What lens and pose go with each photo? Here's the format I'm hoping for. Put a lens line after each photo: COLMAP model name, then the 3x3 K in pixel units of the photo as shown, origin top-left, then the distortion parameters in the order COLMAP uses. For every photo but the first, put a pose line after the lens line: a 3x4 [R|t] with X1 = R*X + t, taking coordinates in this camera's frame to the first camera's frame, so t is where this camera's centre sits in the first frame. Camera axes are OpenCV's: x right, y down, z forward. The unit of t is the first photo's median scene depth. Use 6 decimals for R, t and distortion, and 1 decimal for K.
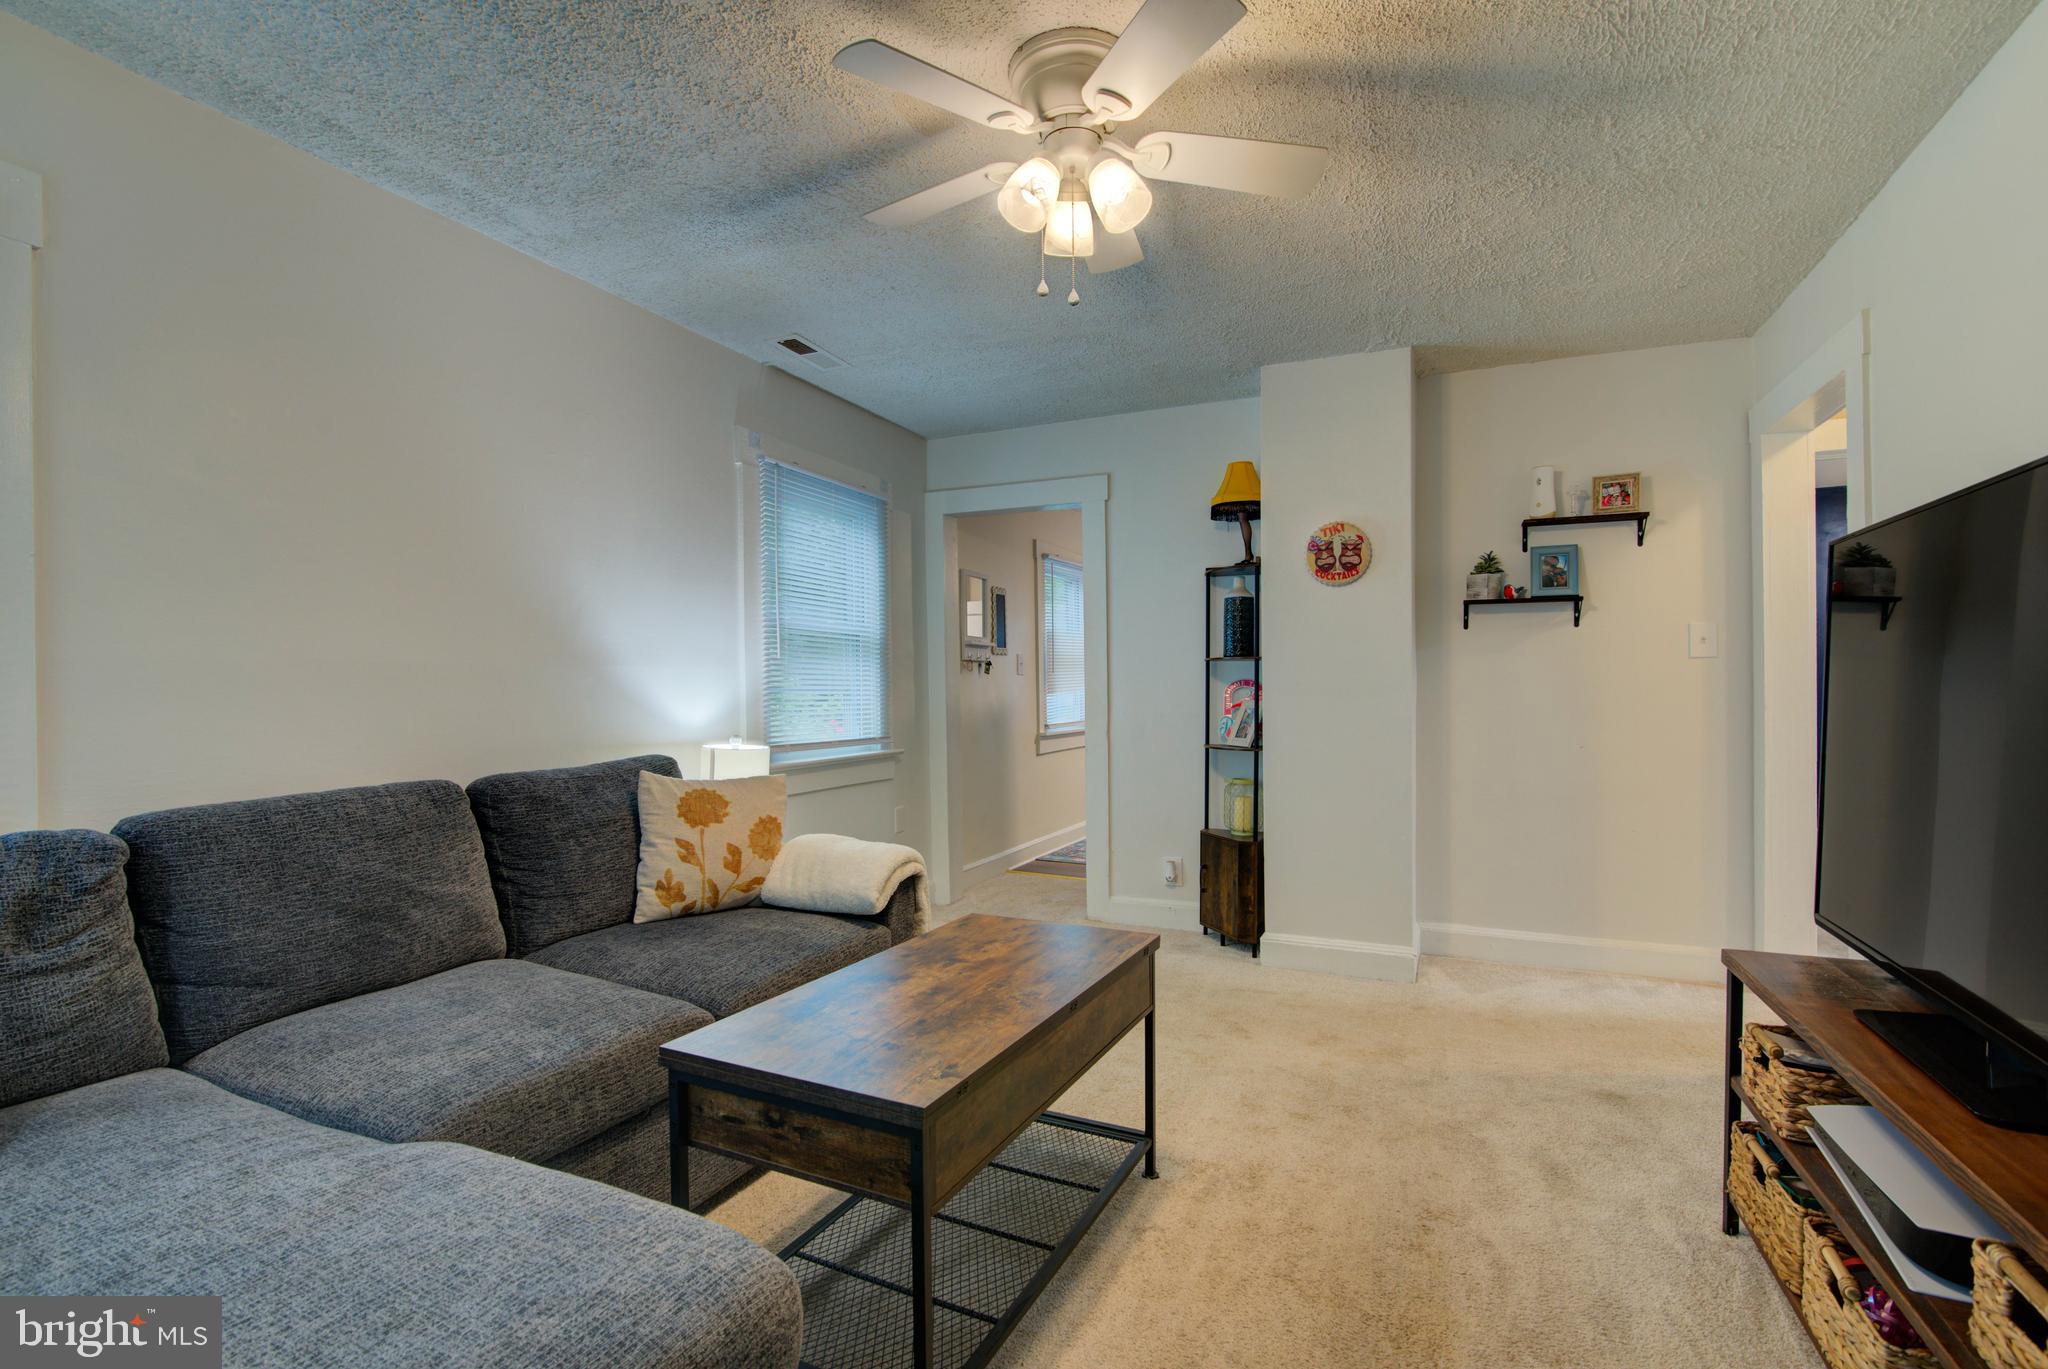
lens RADIAL K [[933.6, 0, 1024.8], [0, 933.6, 693.6], [0, 0, 1]] dist [-0.019145, 0.001063]
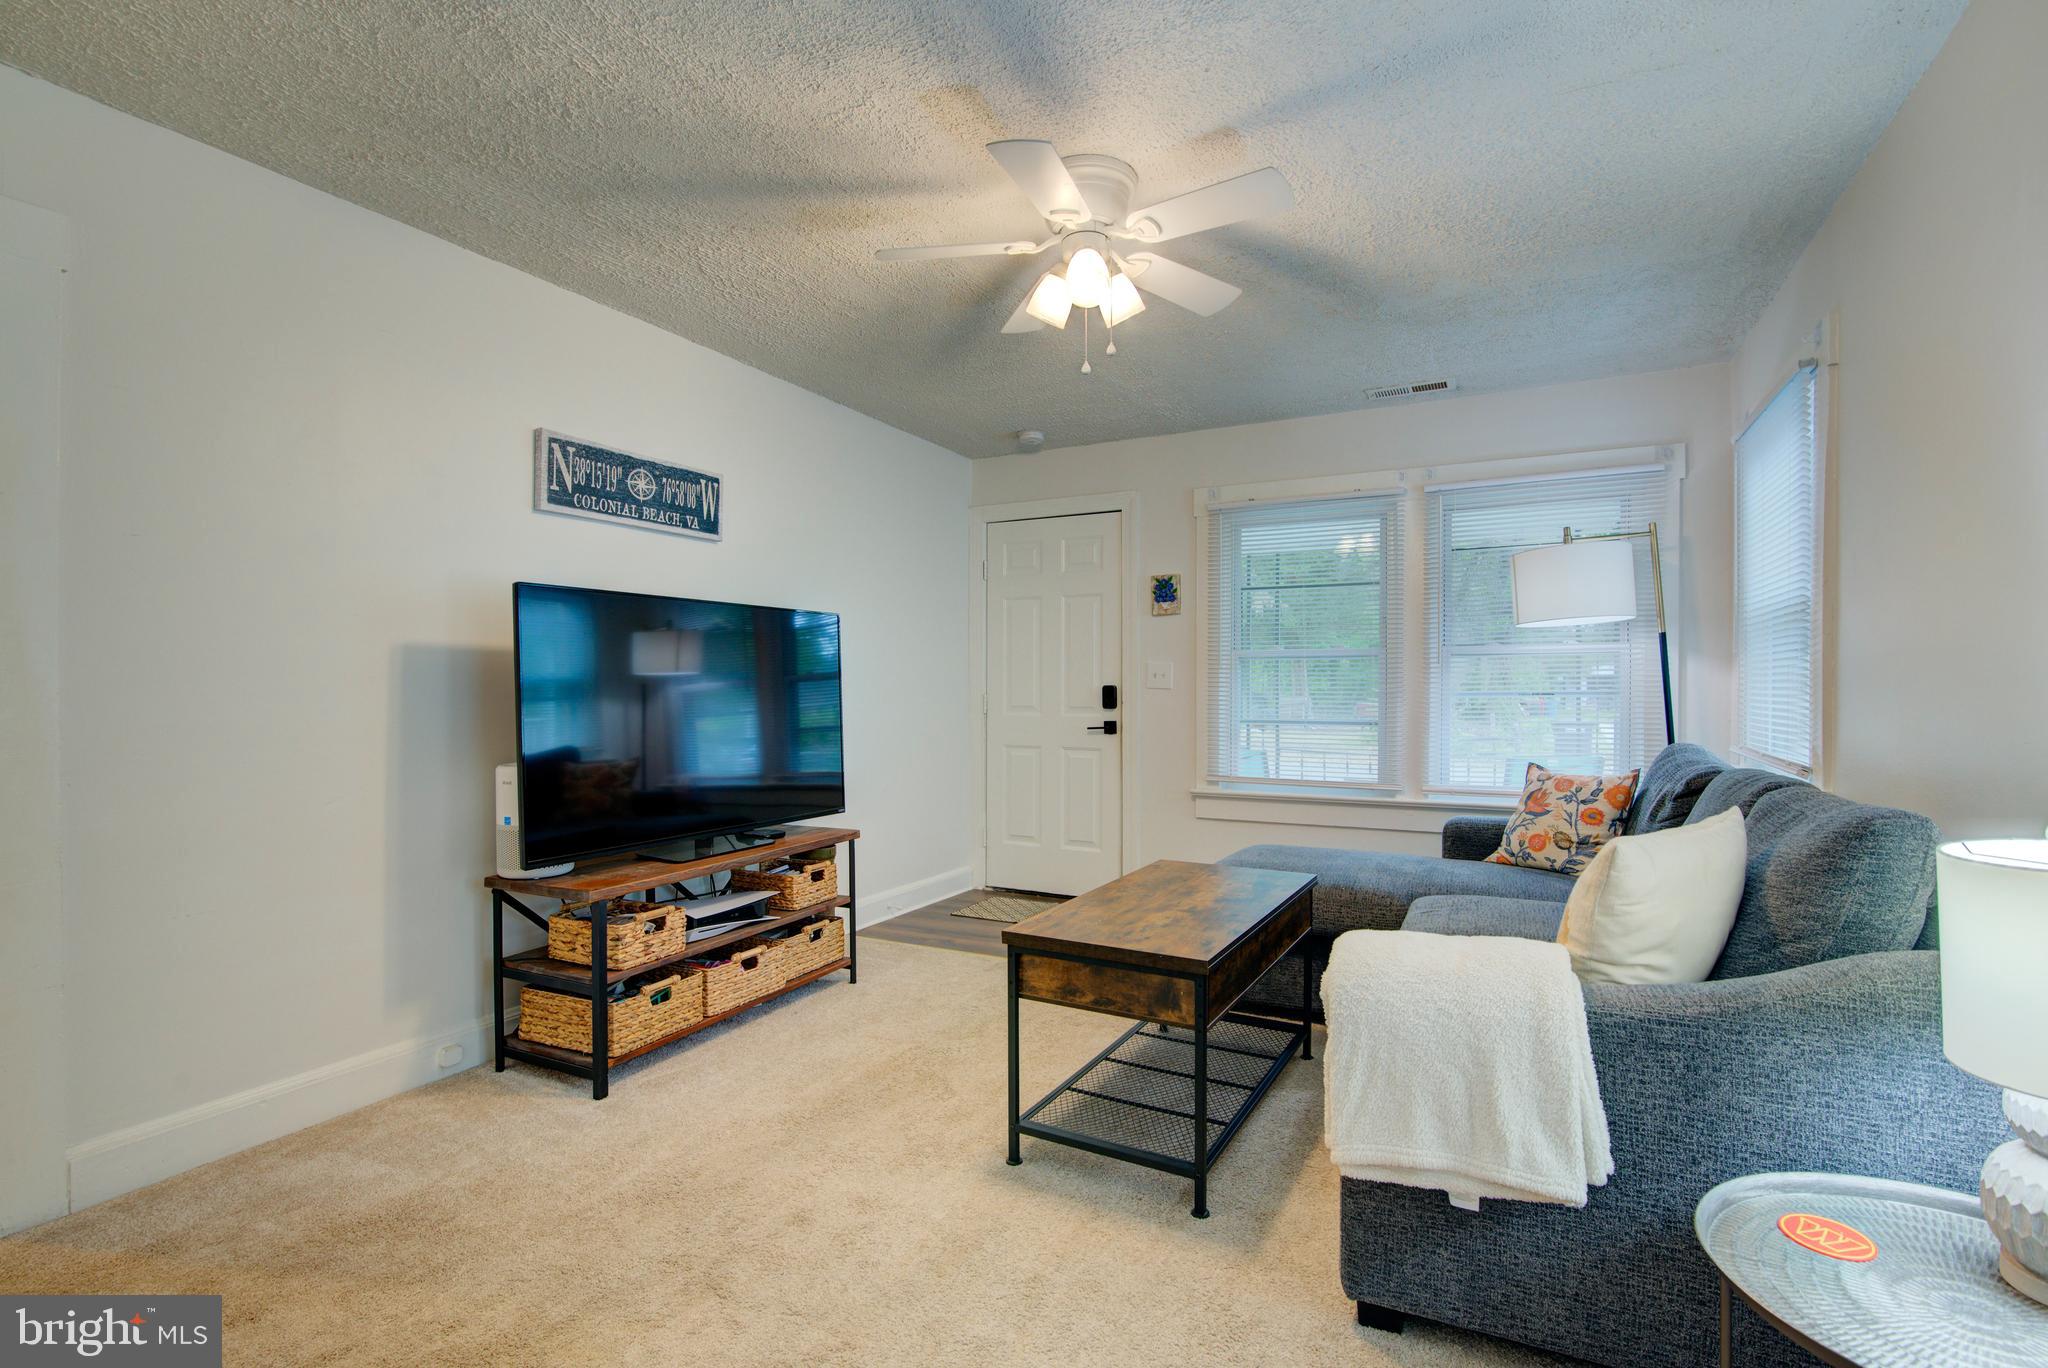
lens RADIAL K [[948.0, 0, 1026.9], [0, 948.0, 693.7], [0, 0, 1]] dist [-0.023836, 0.002482]
pose [[-0.998444, 0.008663, 0.055079, 0.050554], [0.009411, 0.999867, 0.013345, -0.010583], [-0.054956, 0.013842, -0.998393, 1.731672]]
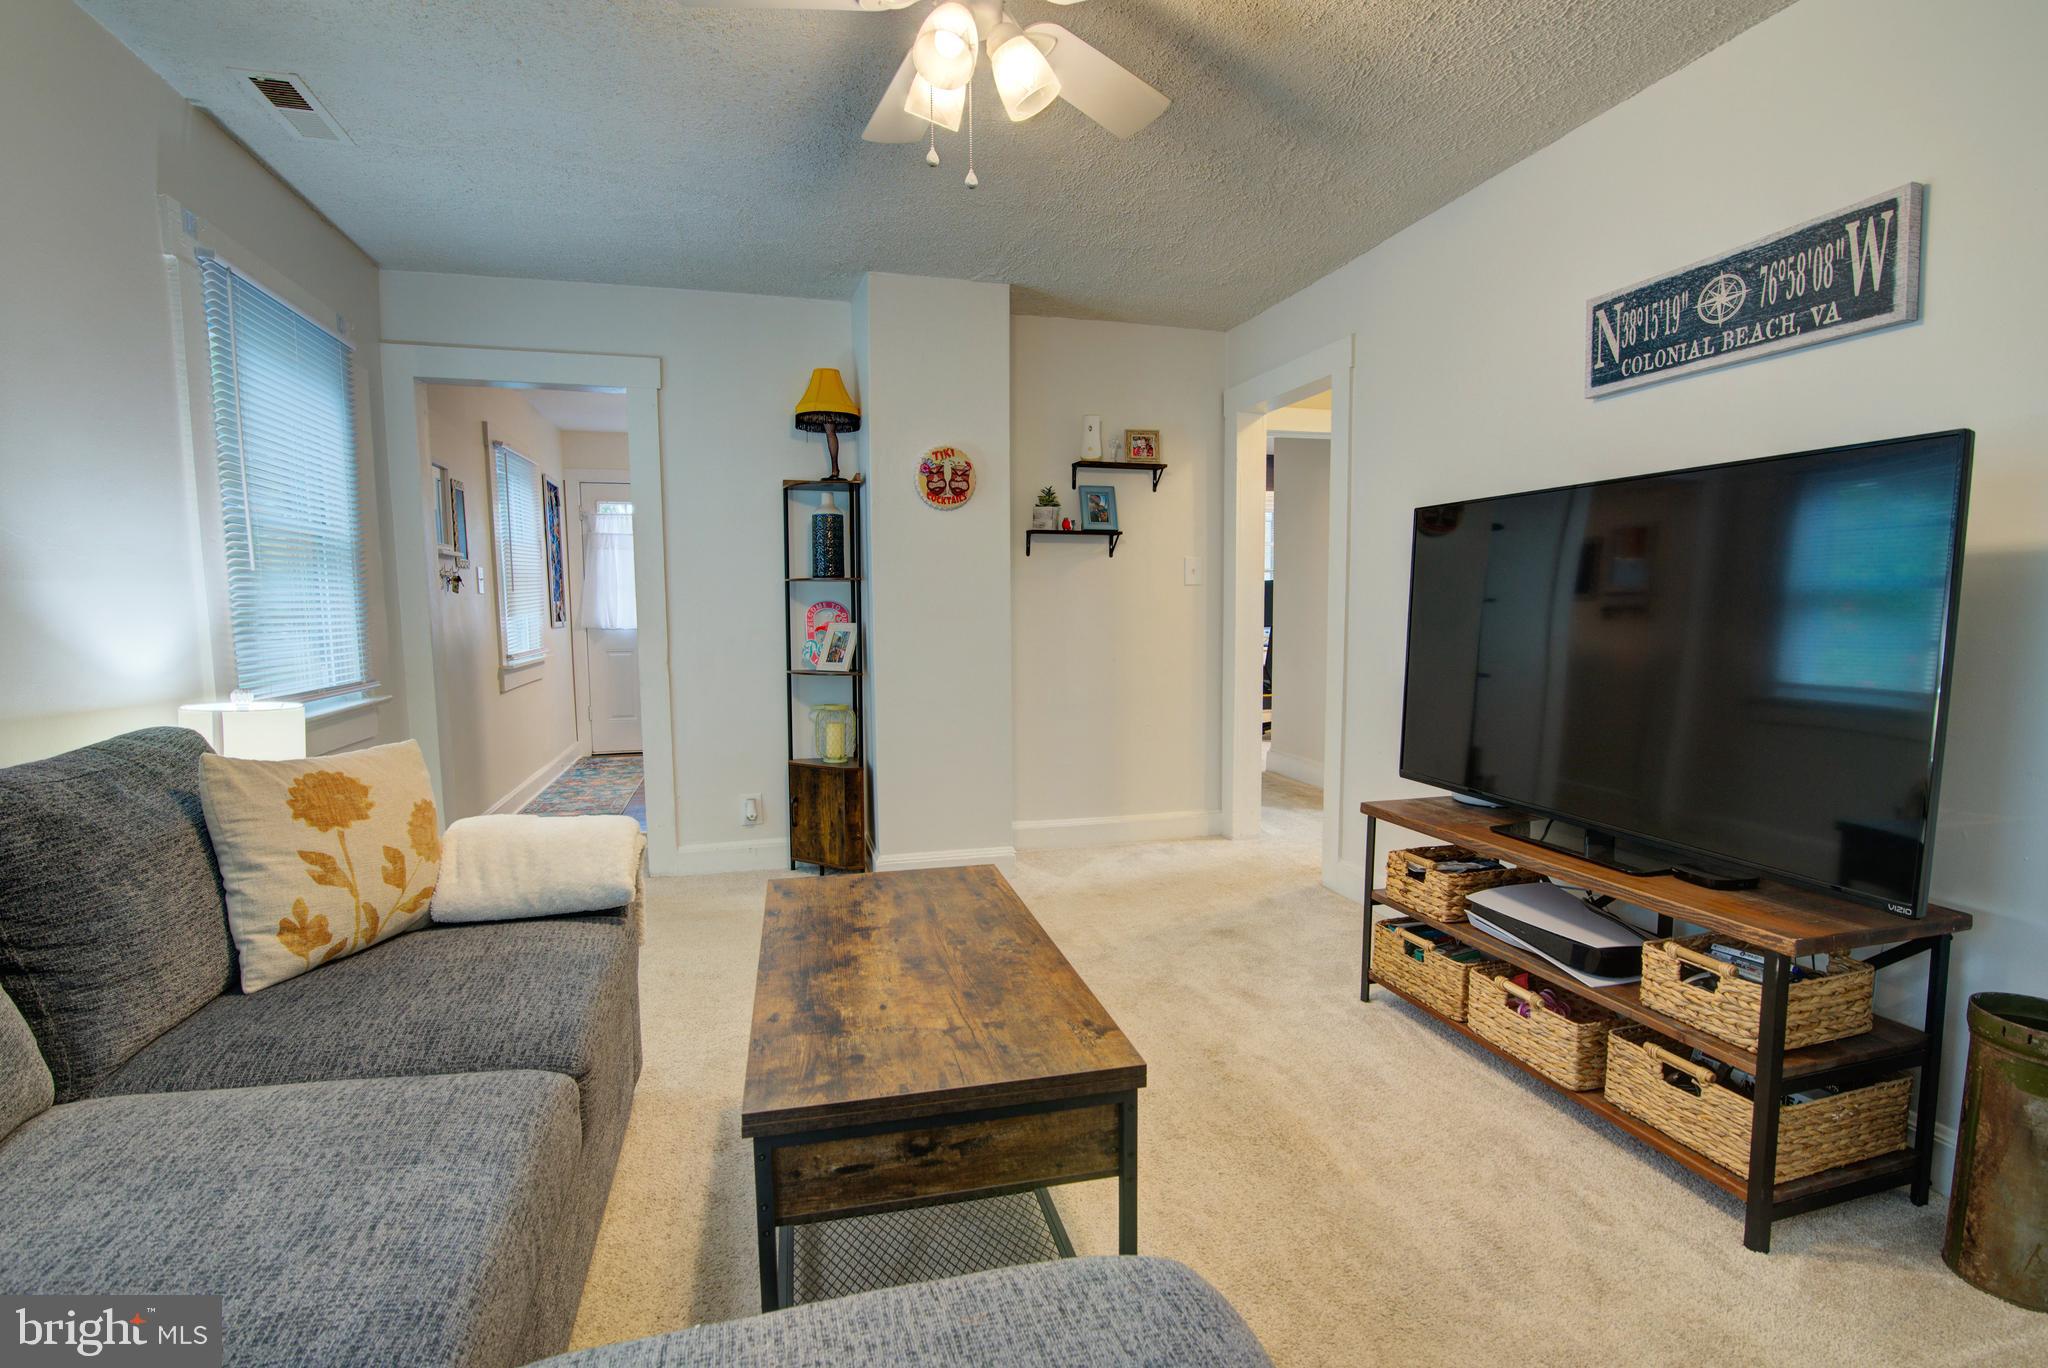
lens RADIAL K [[966.6, 0, 1026.1], [0, 966.6, 688.9], [0, 0, 1]] dist [-0.019597, 0.001315]
pose [[0.768043, -0.056183, 0.637929, -0.404301], [0.004902, 0.996631, 0.081872, -0.009210], [-0.640380, -0.059755, 0.765731, 0.173281]]
